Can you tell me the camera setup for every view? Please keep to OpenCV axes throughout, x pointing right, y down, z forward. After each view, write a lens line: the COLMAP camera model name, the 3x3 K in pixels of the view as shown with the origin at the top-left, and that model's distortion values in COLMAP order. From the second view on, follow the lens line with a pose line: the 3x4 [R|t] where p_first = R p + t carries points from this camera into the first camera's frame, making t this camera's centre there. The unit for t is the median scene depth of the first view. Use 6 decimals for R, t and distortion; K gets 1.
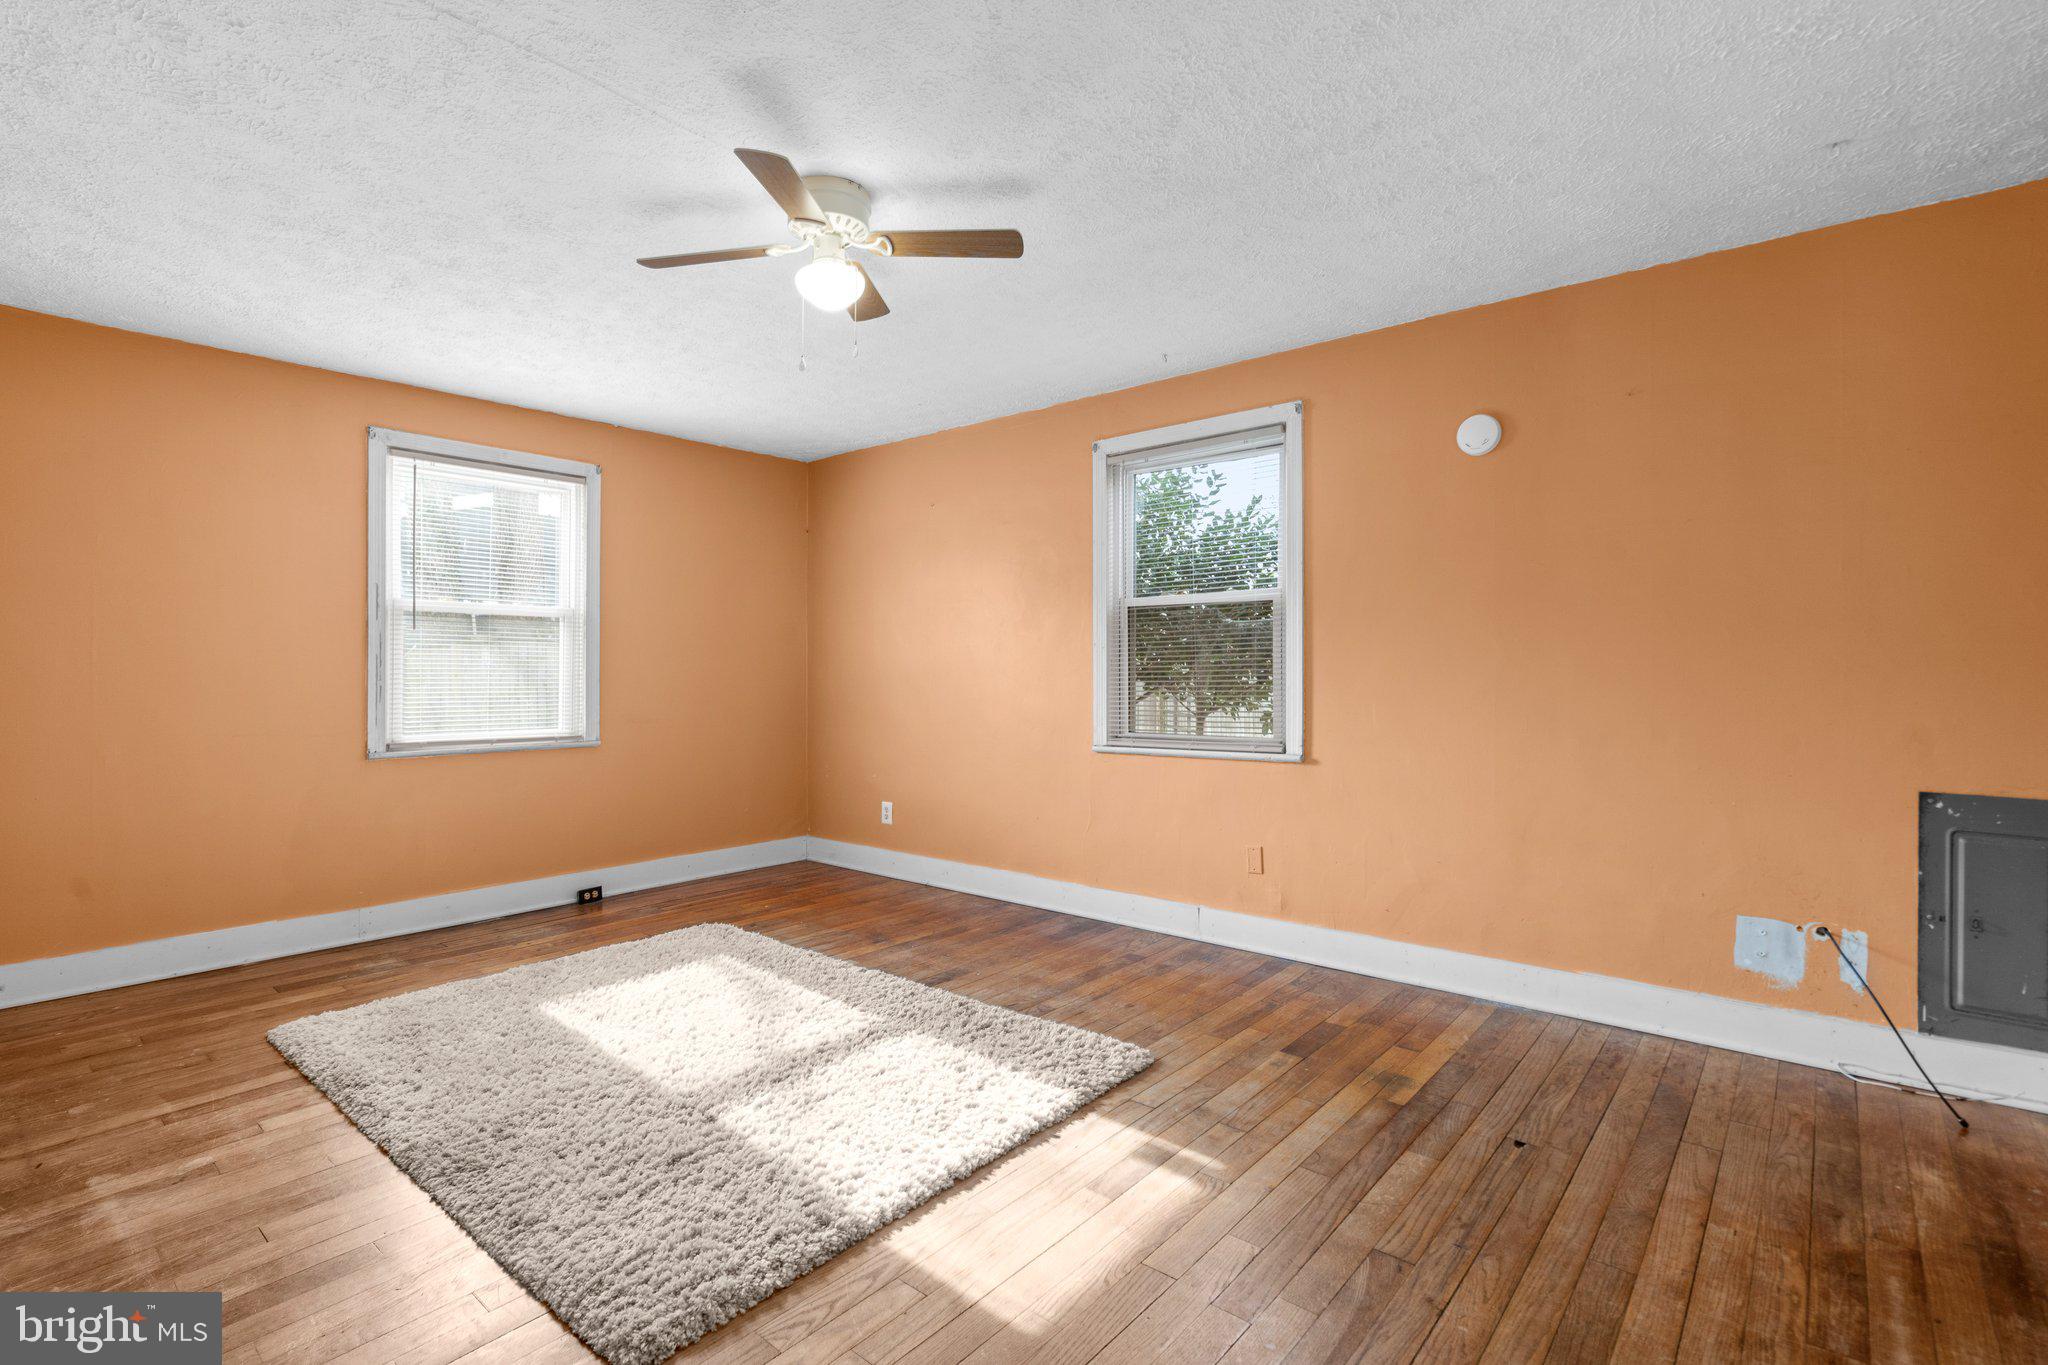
lens RADIAL K [[951.3, 0, 996.1], [0, 951.3, 669.0], [0, 0, 1]] dist [0.002807, 0.001363]
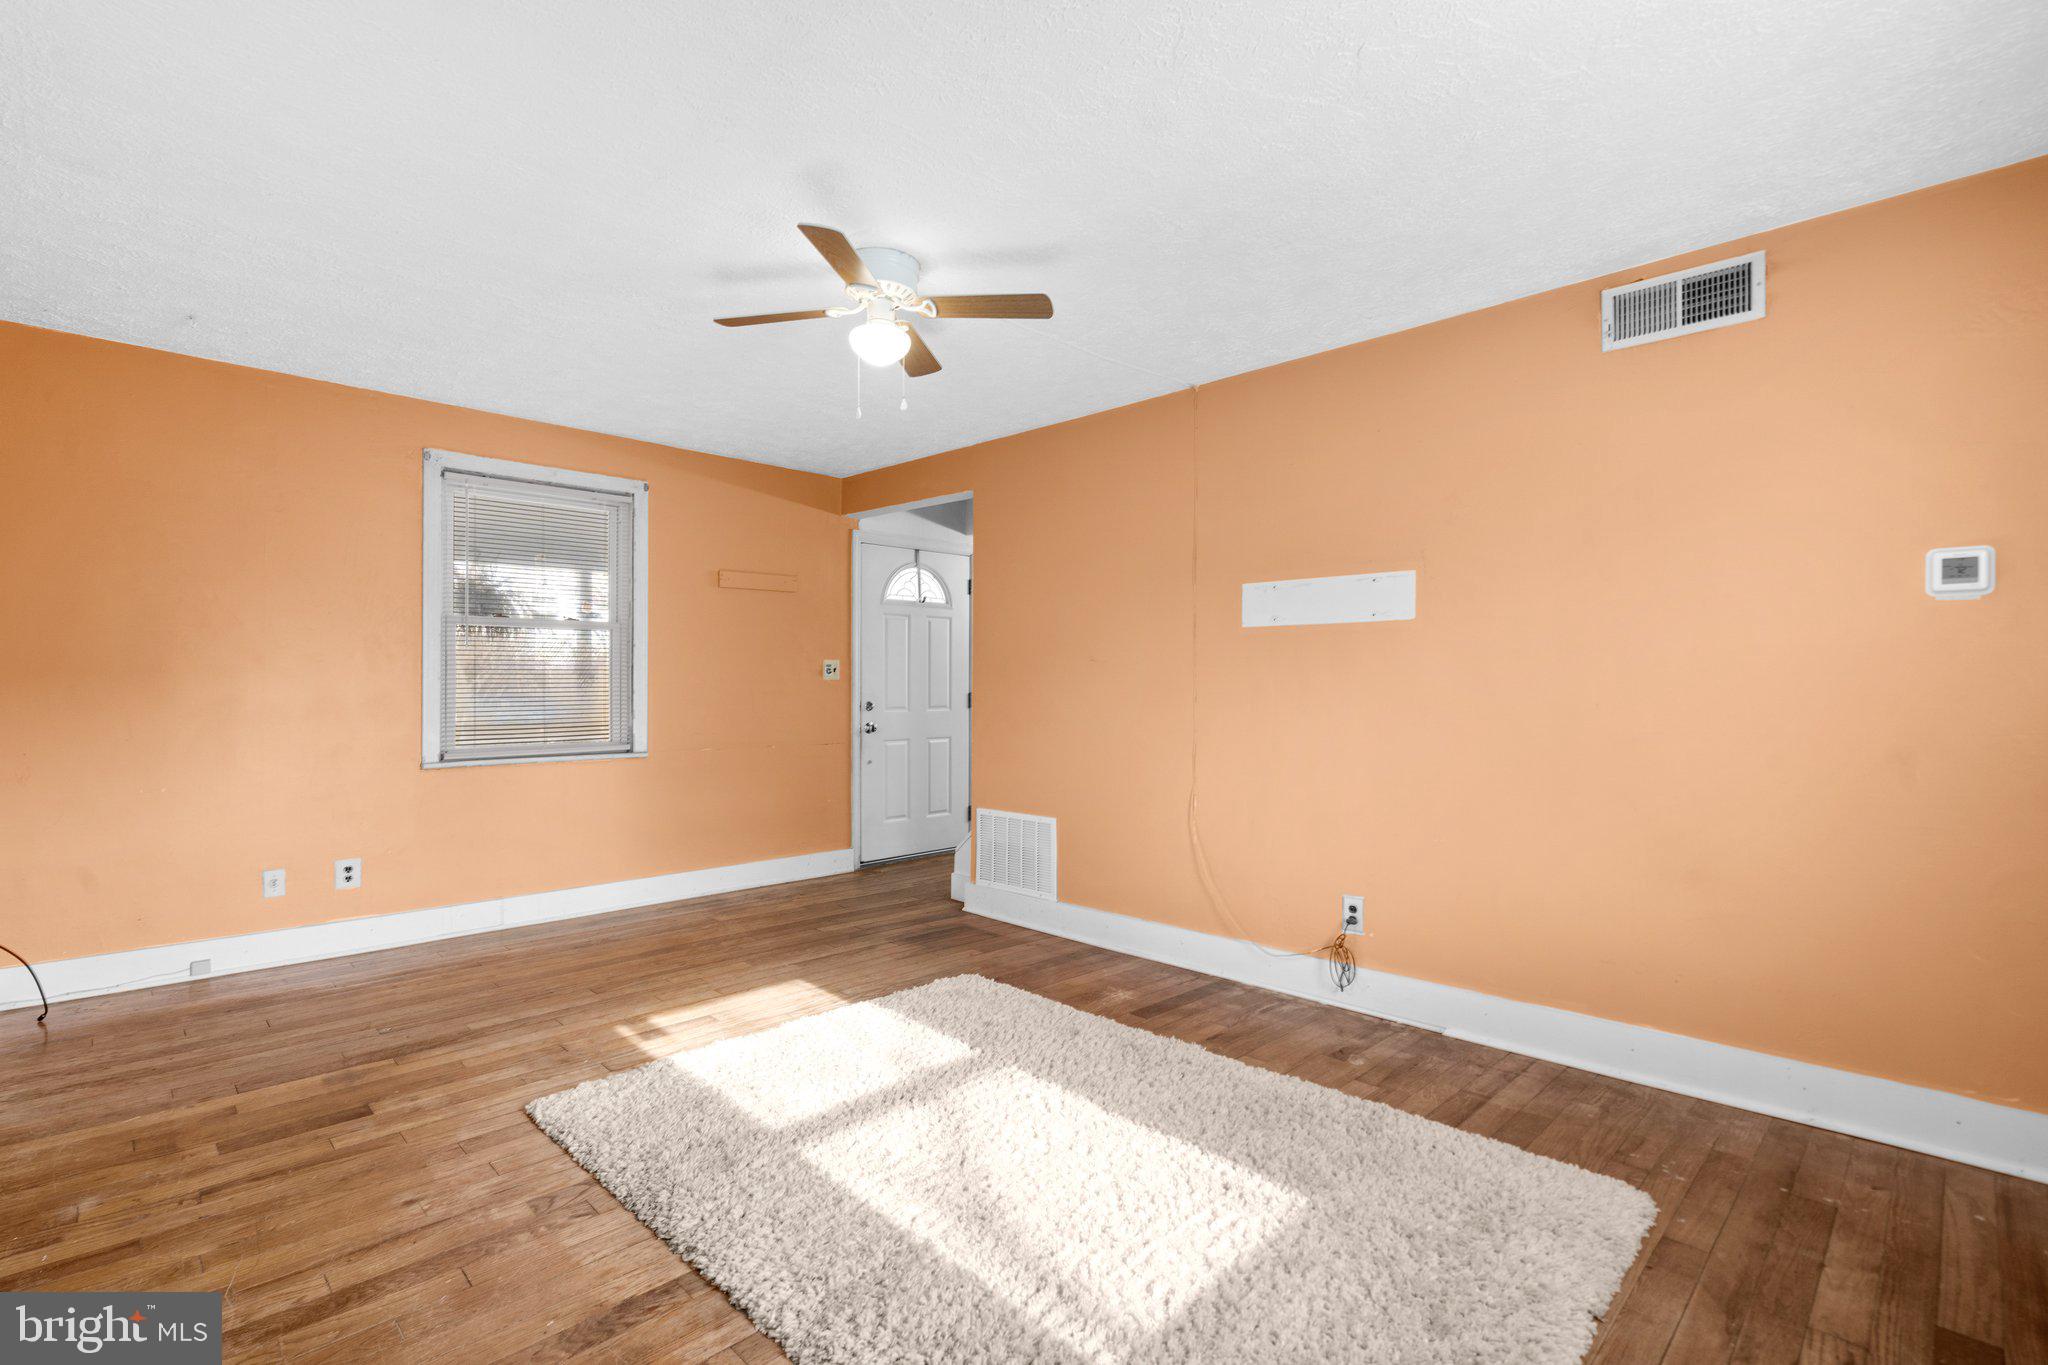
lens RADIAL K [[961.6, 0, 1018.8], [0, 961.6, 695.2], [0, 0, 1]] dist [0.000442, -0.000089]
pose [[-0.998454, -0.006293, 0.055226, -0.372439], [-0.005584, 0.999900, 0.012984, -0.003260], [-0.055302, 0.012655, -0.998389, 1.999281]]
